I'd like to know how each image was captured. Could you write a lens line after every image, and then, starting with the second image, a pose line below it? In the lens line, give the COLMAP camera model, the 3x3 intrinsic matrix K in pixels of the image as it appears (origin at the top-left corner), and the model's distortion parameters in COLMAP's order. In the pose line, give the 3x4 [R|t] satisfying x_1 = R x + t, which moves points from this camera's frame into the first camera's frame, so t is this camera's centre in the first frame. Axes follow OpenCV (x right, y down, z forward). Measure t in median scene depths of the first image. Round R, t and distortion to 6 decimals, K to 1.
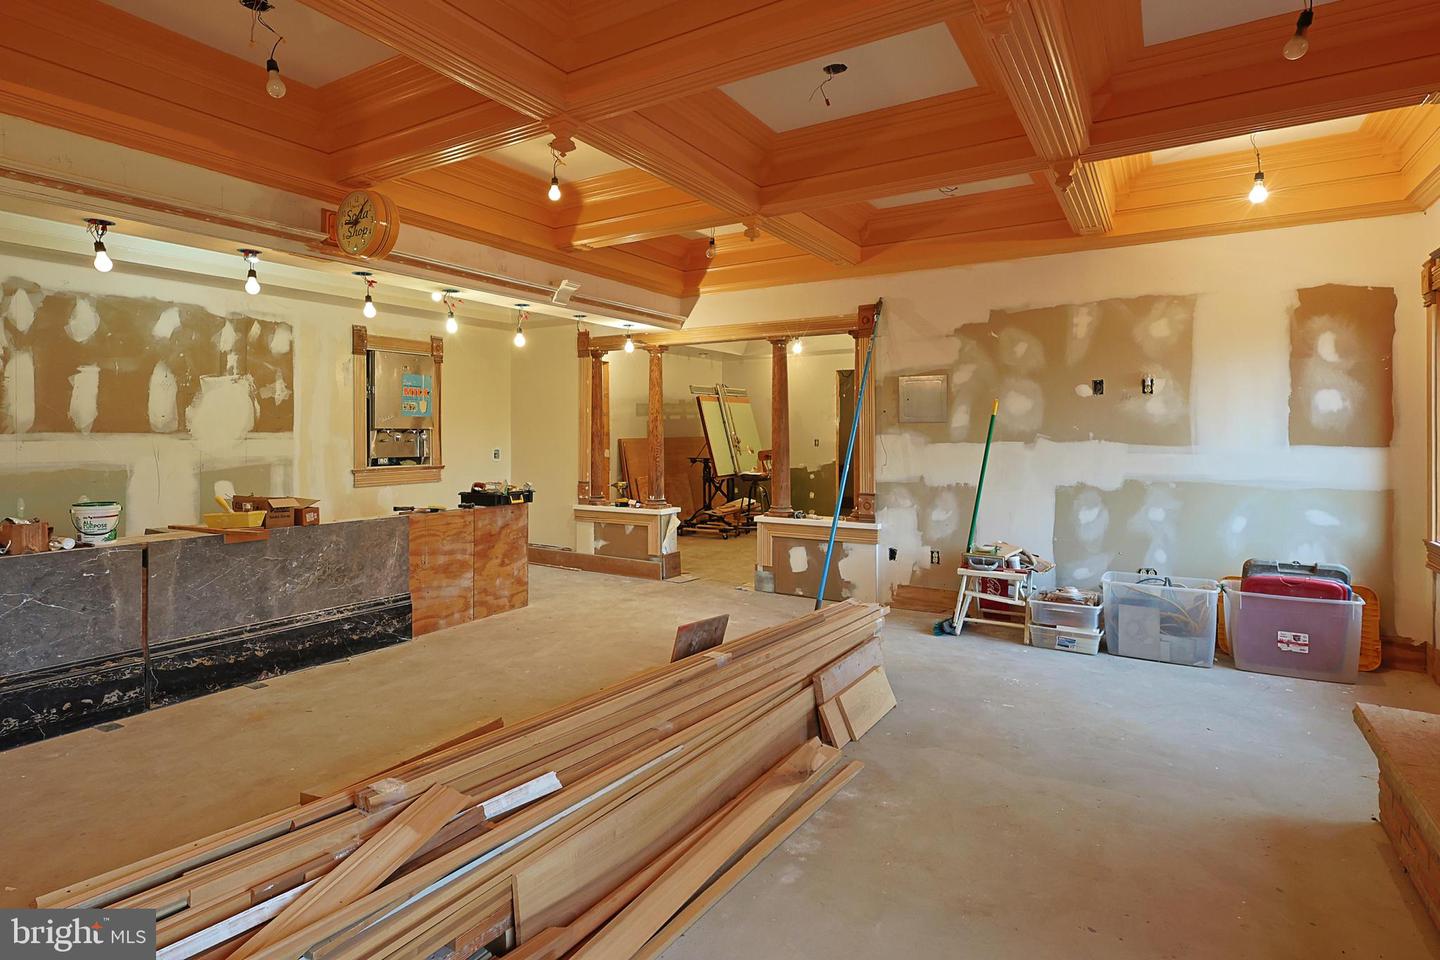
lens RADIAL K [[743.6, 0, 712.2], [0, 743.6, 434.2], [0, 0, 1]] dist [-0.000796, -0.000246]
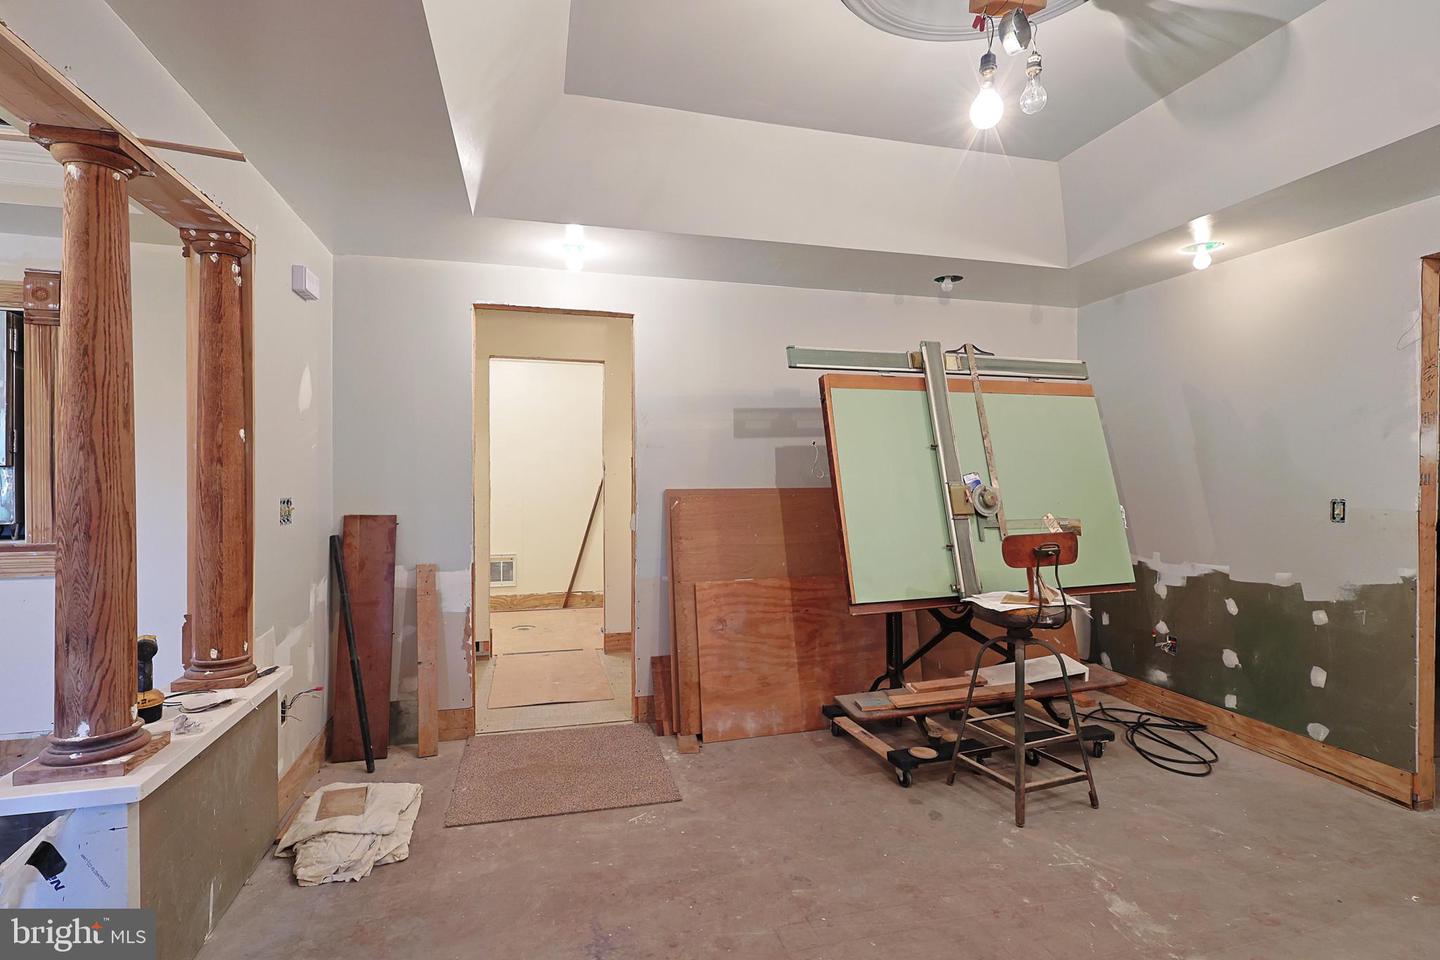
lens RADIAL K [[702.8, 0, 718.9], [0, 702.8, 472.7], [0, 0, 1]] dist [-0.001719, -0.000561]
pose [[0.727563, 0.003771, -0.686031, 0.170729], [-0.003803, 0.999992, 0.001463, -0.004151], [0.686030, 0.001545, 0.727571, 0.683539]]
